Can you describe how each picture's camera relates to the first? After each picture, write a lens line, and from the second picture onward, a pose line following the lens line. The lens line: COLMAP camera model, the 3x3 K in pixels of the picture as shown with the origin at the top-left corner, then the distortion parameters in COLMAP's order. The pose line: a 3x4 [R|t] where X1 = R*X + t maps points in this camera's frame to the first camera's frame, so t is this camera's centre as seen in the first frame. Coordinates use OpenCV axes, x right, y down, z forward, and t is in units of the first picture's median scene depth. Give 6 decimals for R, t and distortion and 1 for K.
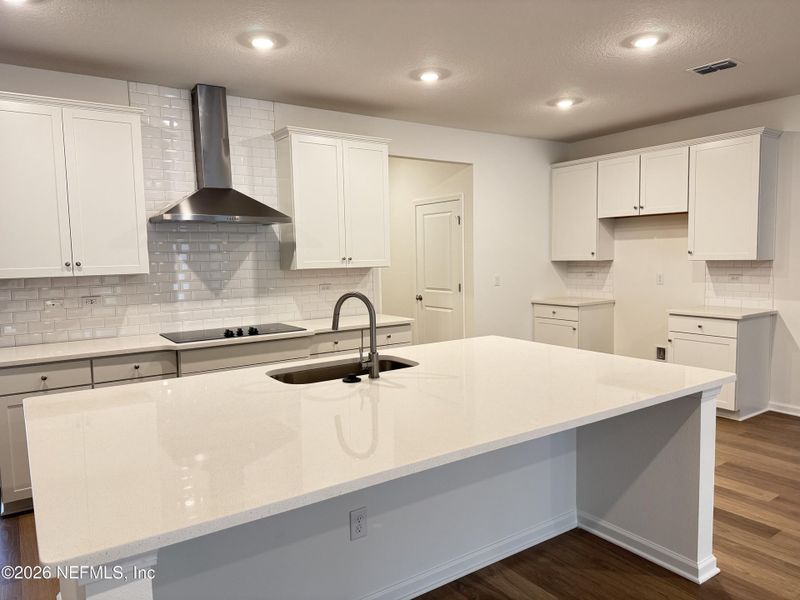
lens RADIAL K [[557.2, 0, 402.7], [0, 557.2, 301.7], [0, 0, 1]] dist [0.092256, -0.104178]
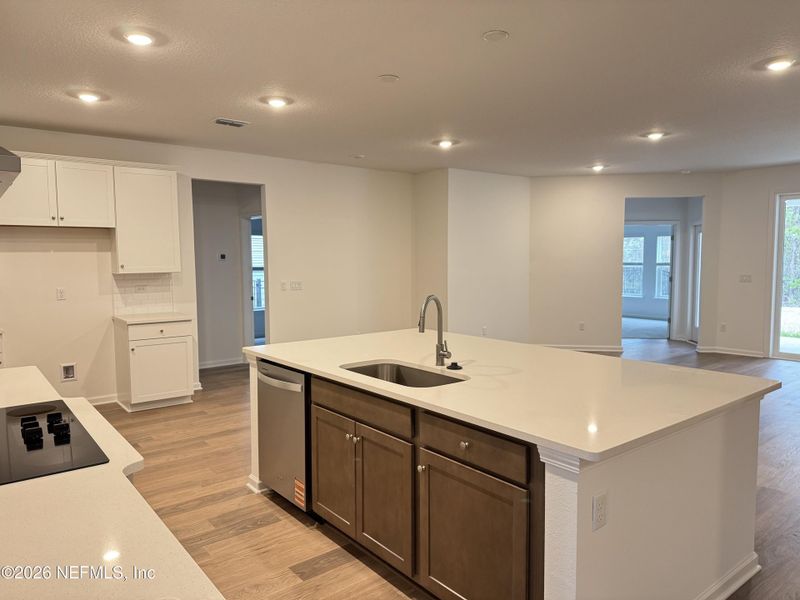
lens RADIAL K [[564.9, 0, 403.9], [0, 564.9, 285.2], [0, 0, 1]] dist [0.076162, -0.104784]
pose [[-0.062045, -0.032675, 0.997538, -0.697847], [0.092599, 0.994965, 0.038351, -0.050325], [-0.993769, 0.094750, -0.058706, 0.622109]]
